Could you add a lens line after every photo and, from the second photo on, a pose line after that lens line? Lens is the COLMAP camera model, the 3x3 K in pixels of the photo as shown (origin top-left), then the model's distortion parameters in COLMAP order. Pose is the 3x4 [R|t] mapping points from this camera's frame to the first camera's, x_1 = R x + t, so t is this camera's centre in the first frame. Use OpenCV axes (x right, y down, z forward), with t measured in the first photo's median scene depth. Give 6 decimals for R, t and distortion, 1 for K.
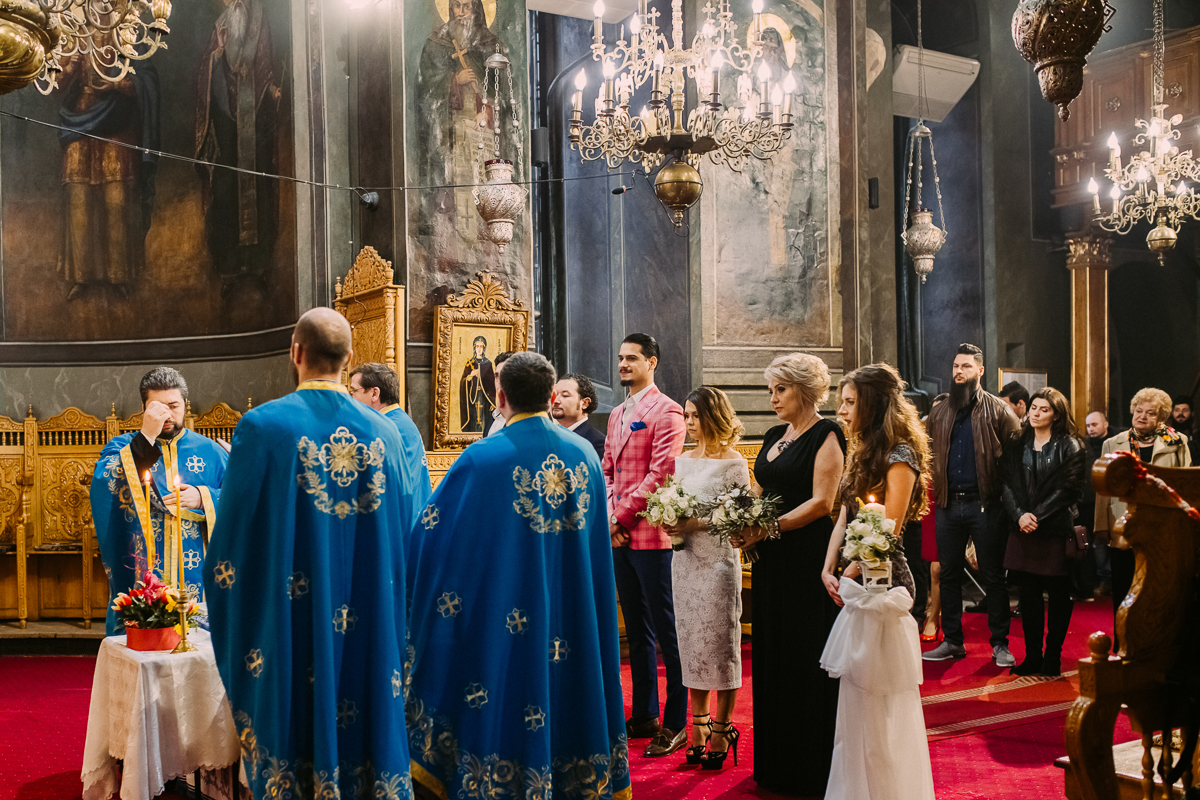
lens RADIAL K [[1456.4, 0, 604.6], [0, 1456.4, 397.5], [0, 0, 1]] dist [-0.101787, 0.000000]
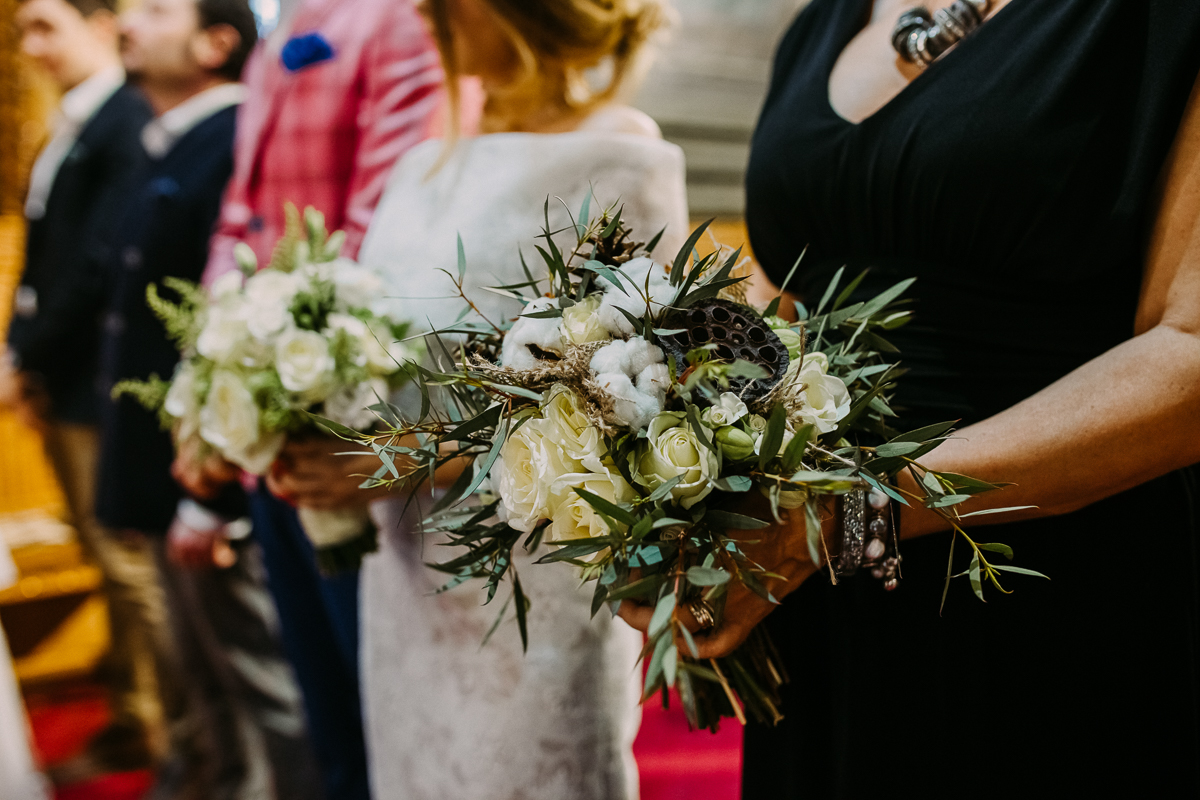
lens RADIAL K [[1456.4, 0, 603.2], [0, 1456.4, 392.4], [0, 0, 1]] dist [-0.101787, 0.000000]
pose [[0.995355, 0.022038, 0.093721, 0.048946], [-0.034306, 0.990739, 0.131377, 0.039554], [-0.089958, -0.133982, 0.986892, 0.592851]]
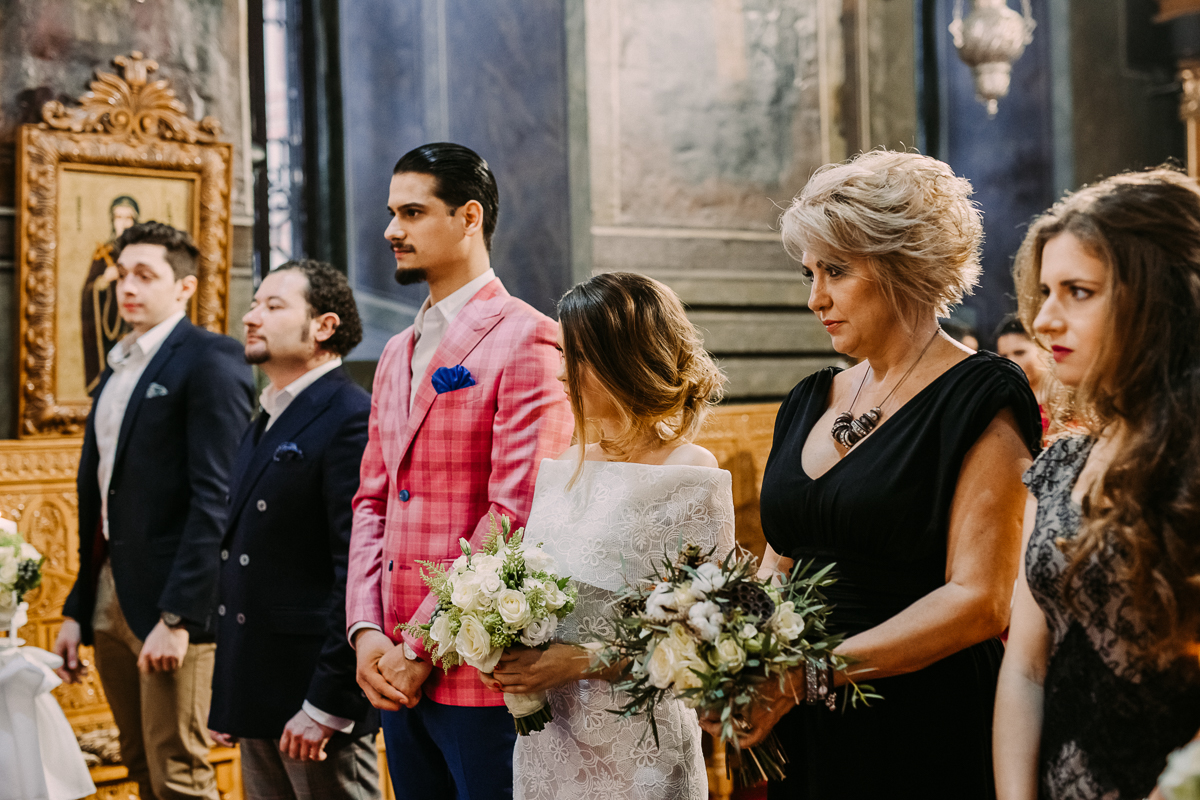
lens RADIAL K [[1705.9, 0, 608.9], [0, 1705.9, 407.0], [0, 0, 1]] dist [0.024936, 0.000000]
pose [[0.996481, -0.014060, 0.082626, 0.023919], [0.011435, 0.999417, 0.032162, 0.010418], [-0.083030, -0.031104, 0.996061, 0.430924]]
